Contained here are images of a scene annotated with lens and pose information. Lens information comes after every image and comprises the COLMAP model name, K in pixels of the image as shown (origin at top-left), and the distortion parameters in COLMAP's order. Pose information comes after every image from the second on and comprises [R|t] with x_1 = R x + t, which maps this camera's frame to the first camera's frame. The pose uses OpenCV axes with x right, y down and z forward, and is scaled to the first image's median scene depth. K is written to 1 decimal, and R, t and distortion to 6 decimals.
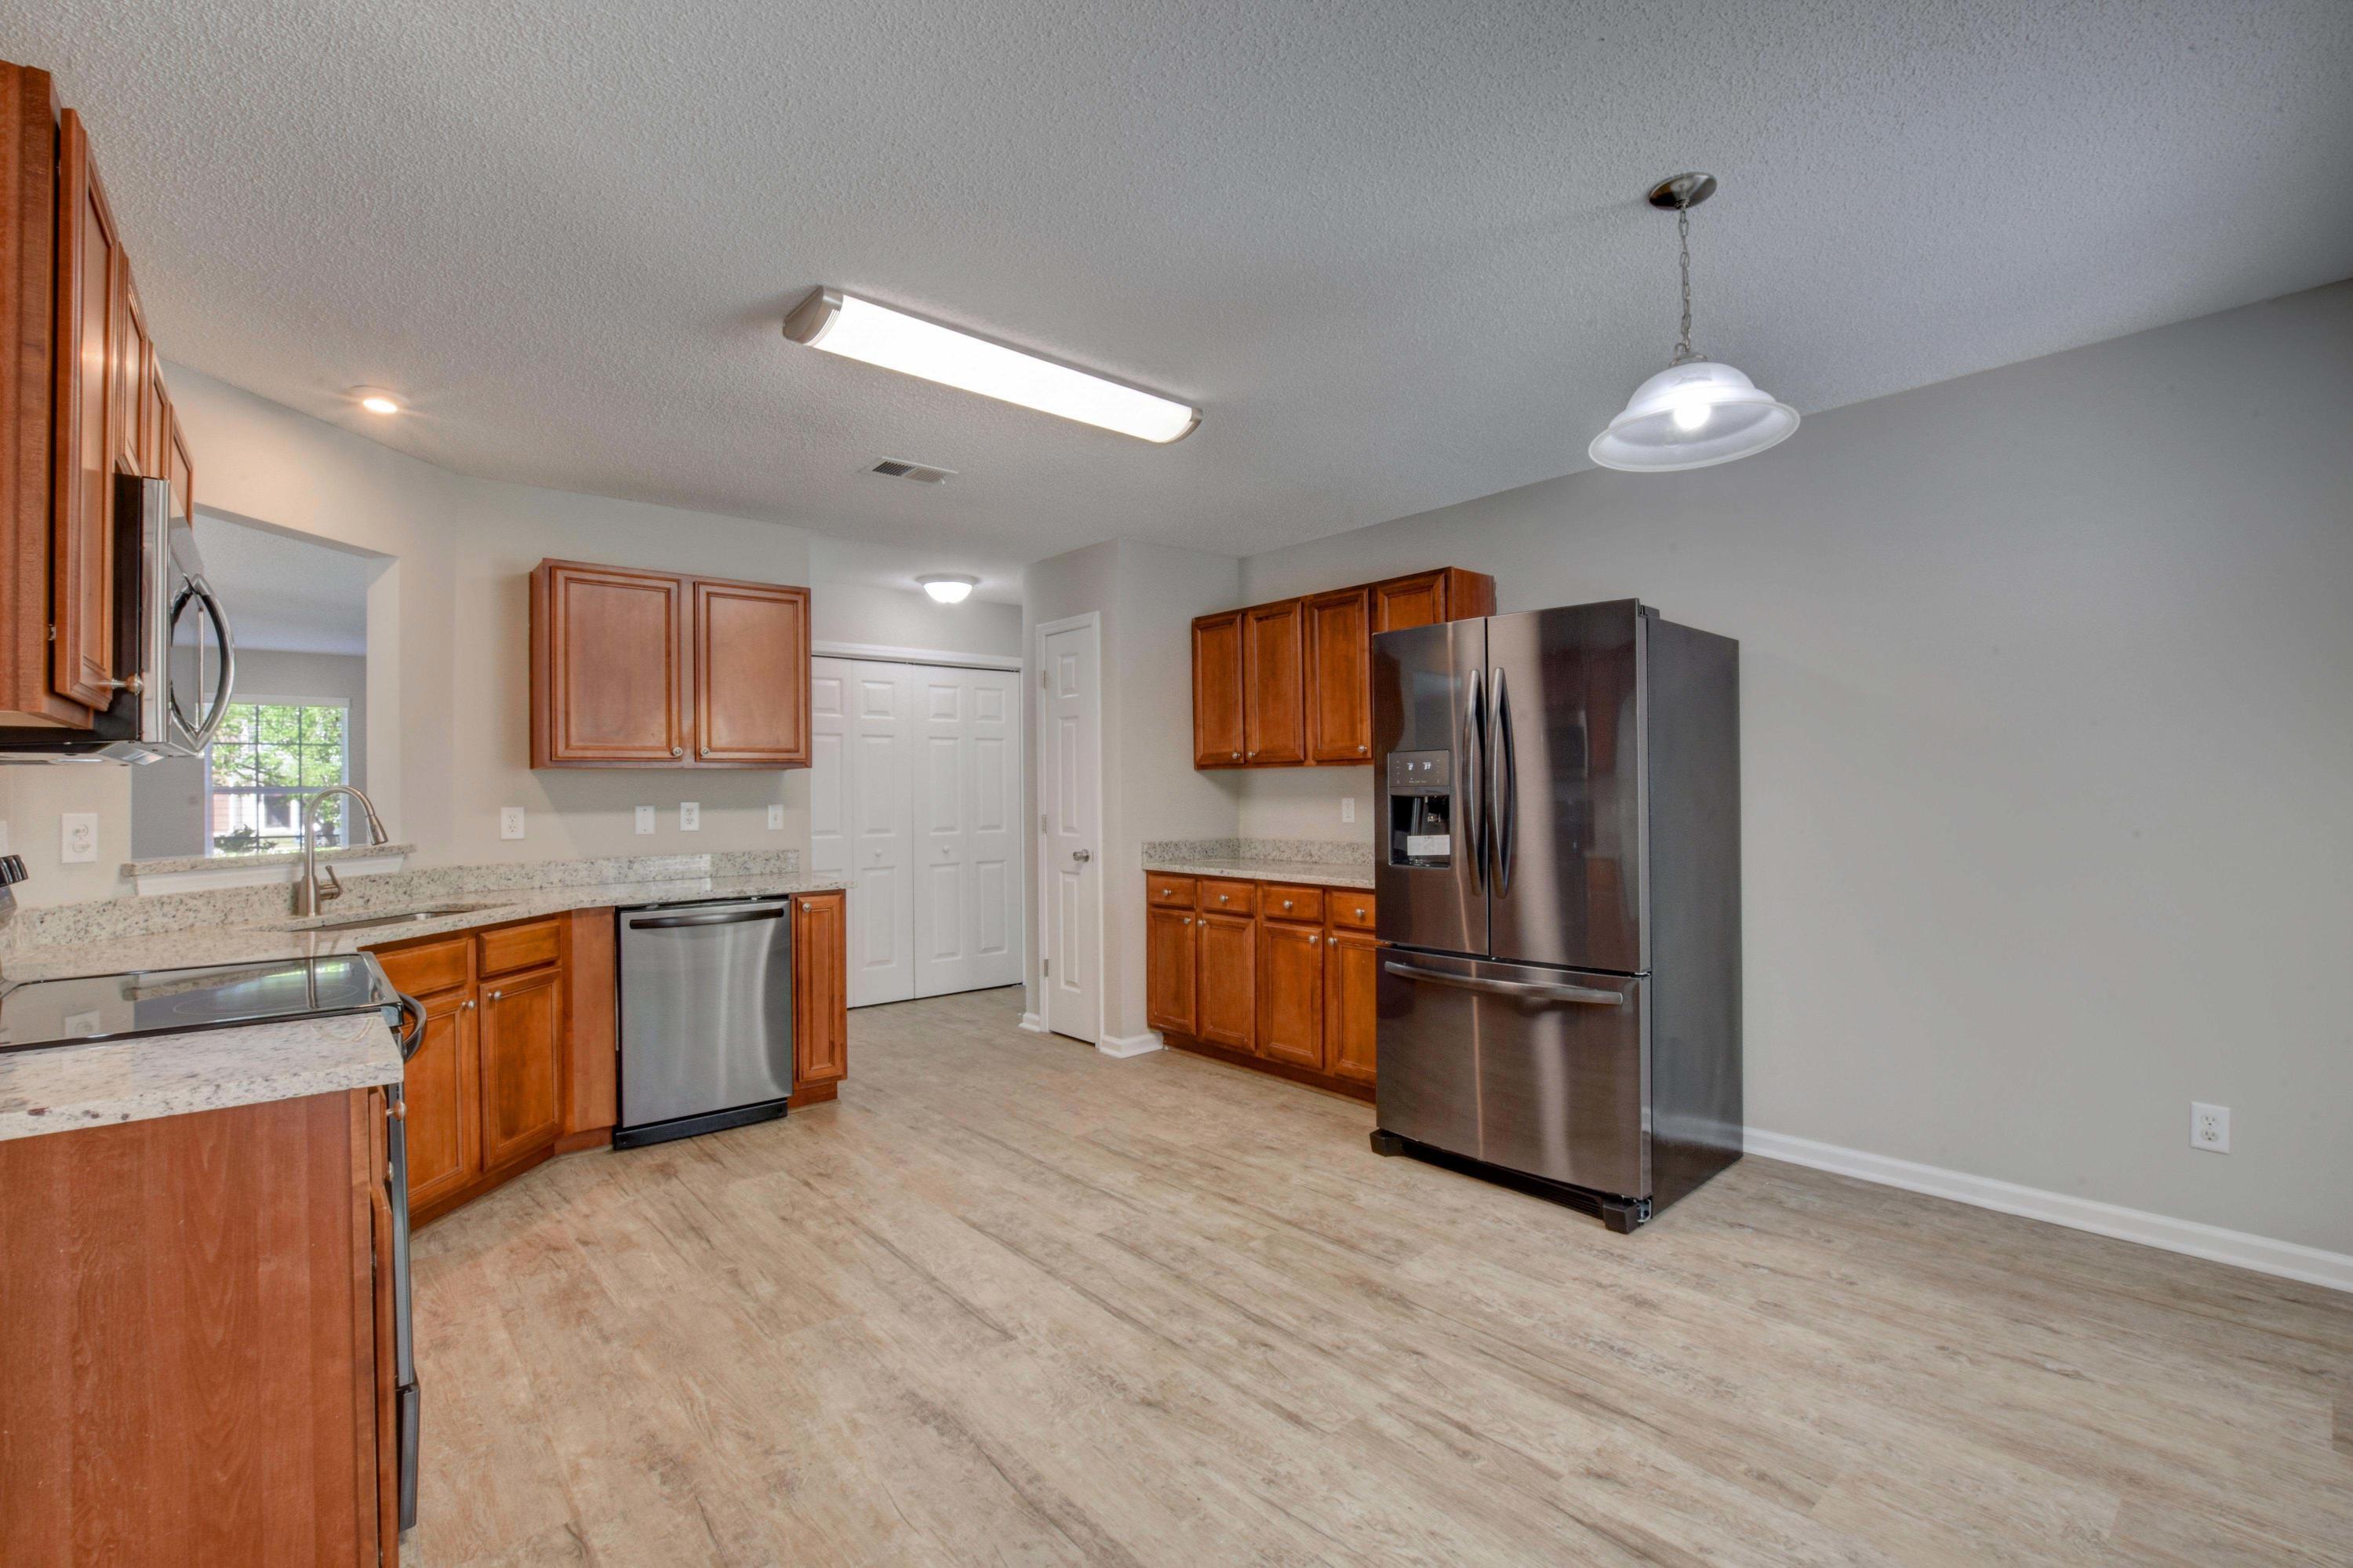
lens RADIAL K [[1037.8, 0, 1171.3], [0, 1037.8, 779.8], [0, 0, 1]] dist [-0.024070, 0.001308]
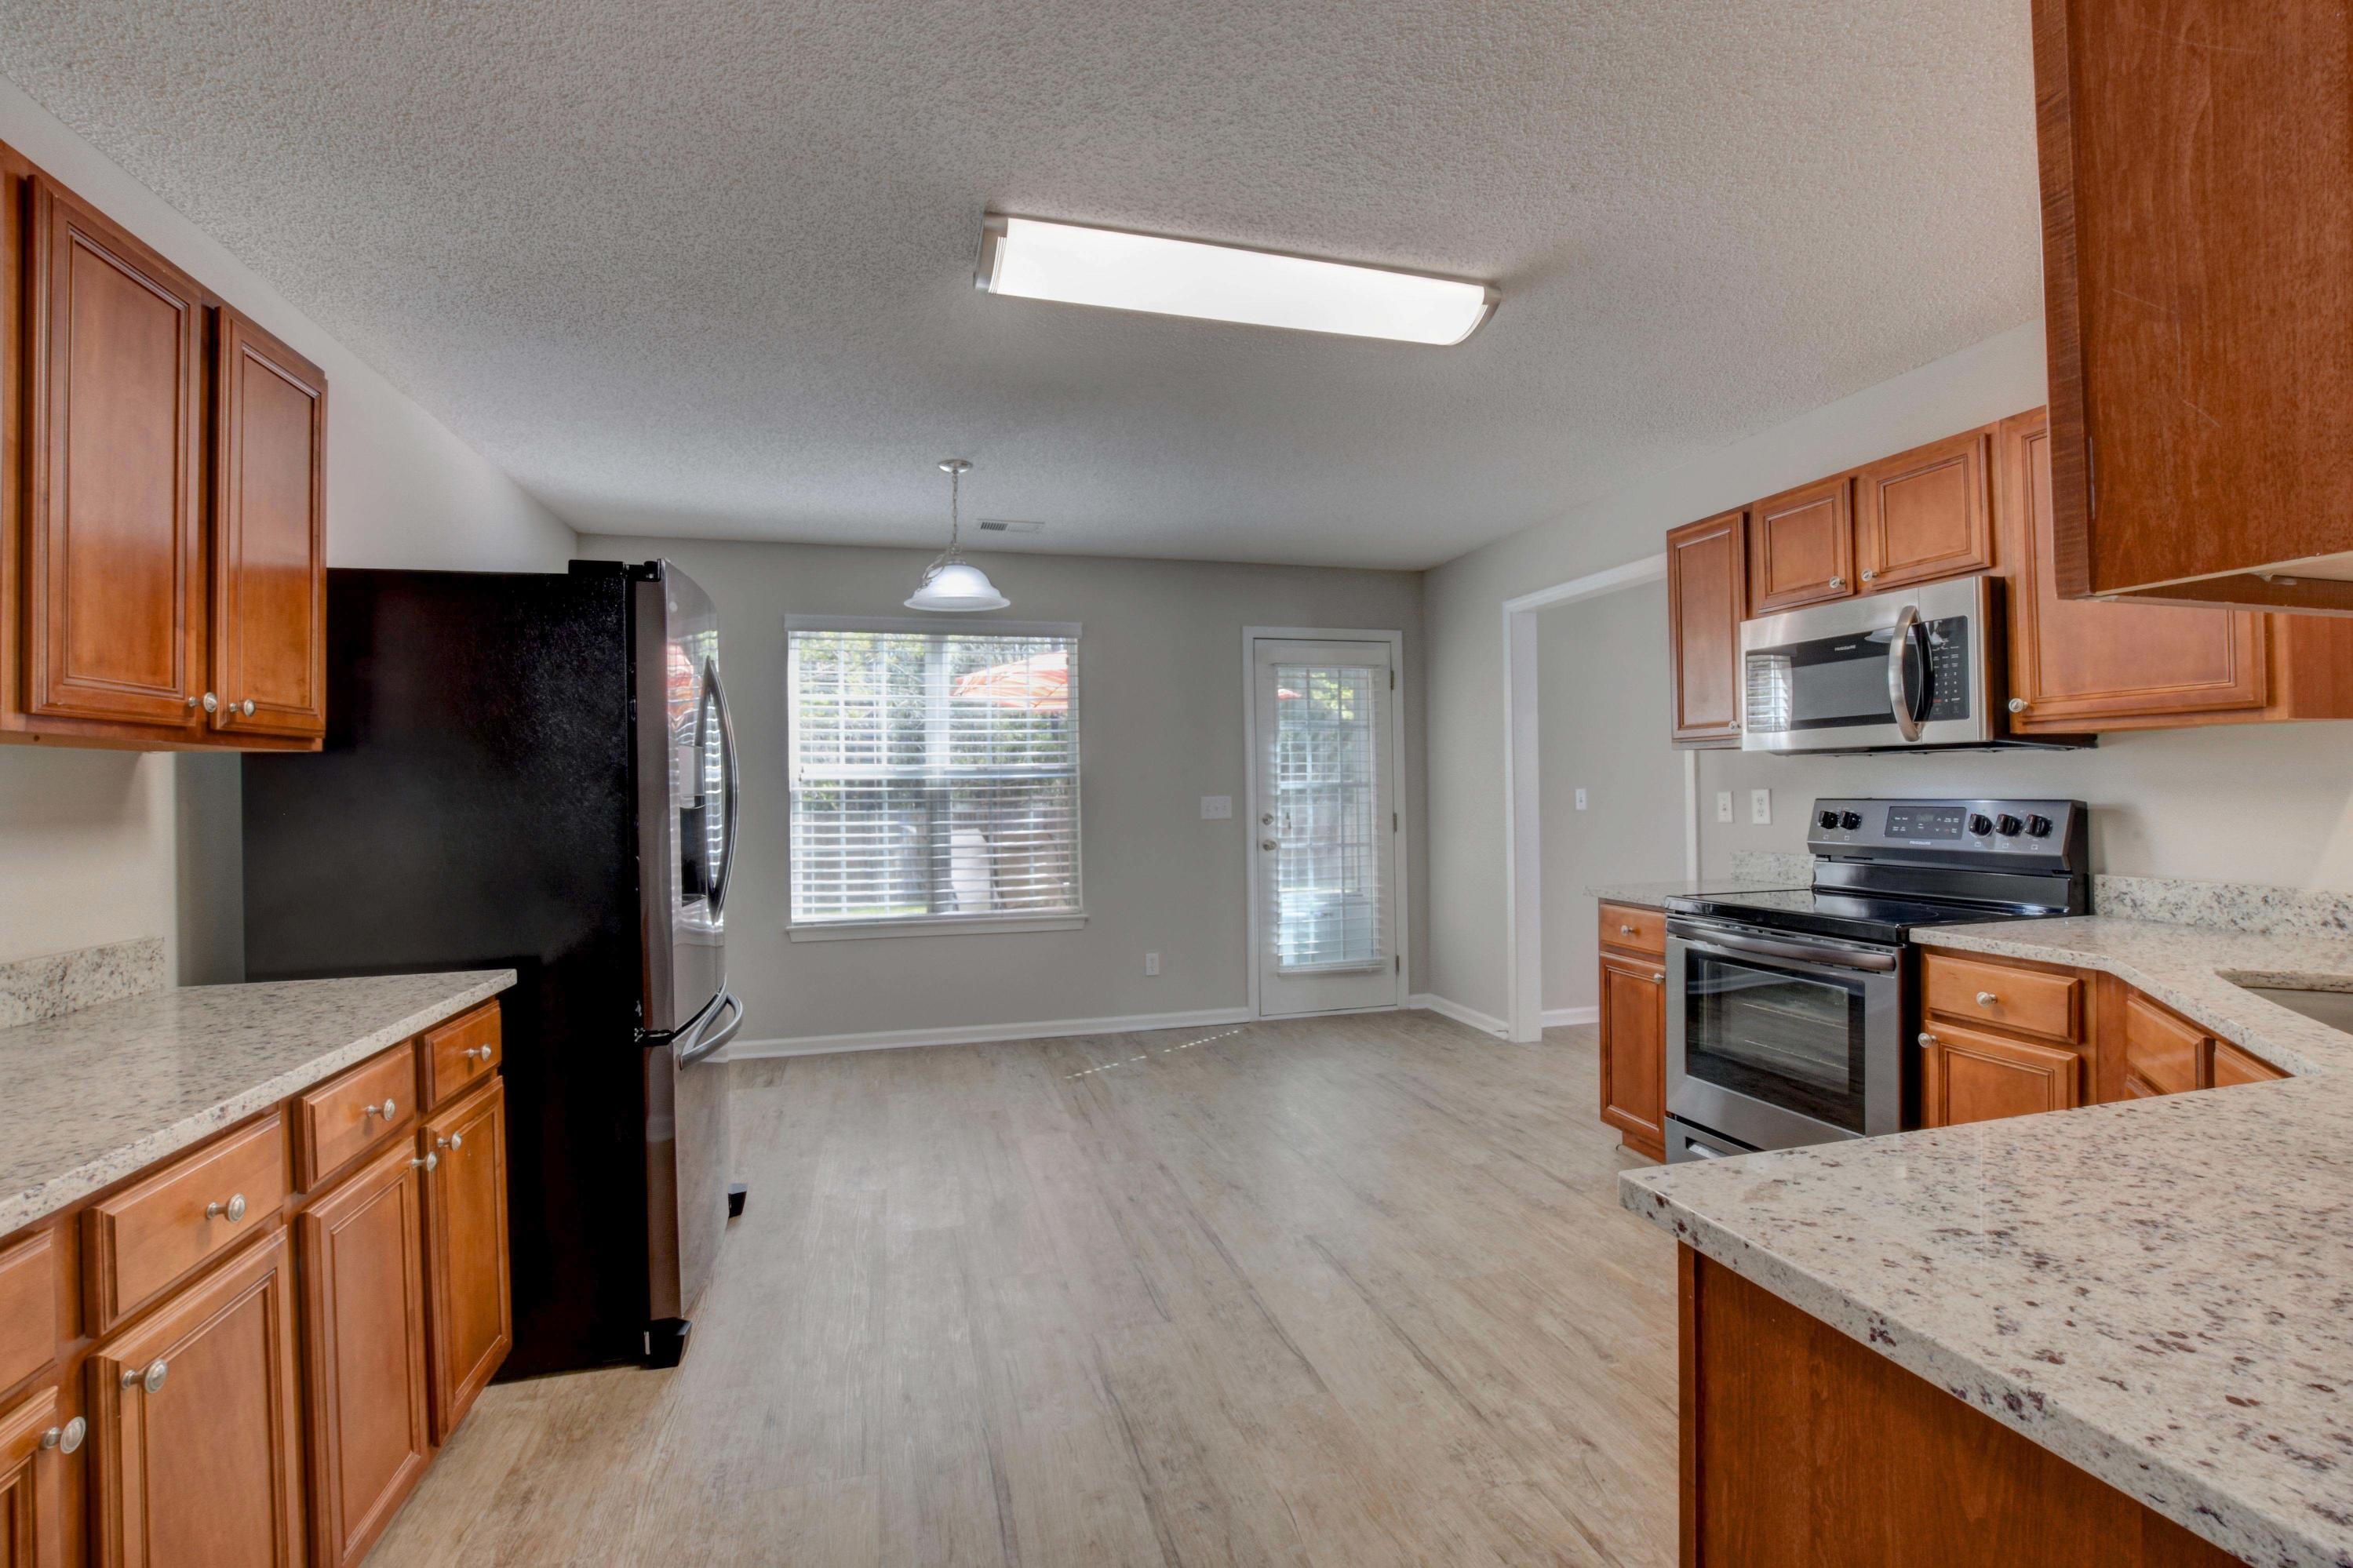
lens RADIAL K [[1037.7, 0, 1179.3], [0, 1037.7, 774.9], [0, 0, 1]] dist [-0.024070, 0.001308]
pose [[-0.905176, 0.030278, 0.423956, -0.413081], [0.021470, 0.999443, -0.025536, 0.019011], [-0.424494, -0.014012, -0.905323, 1.635321]]
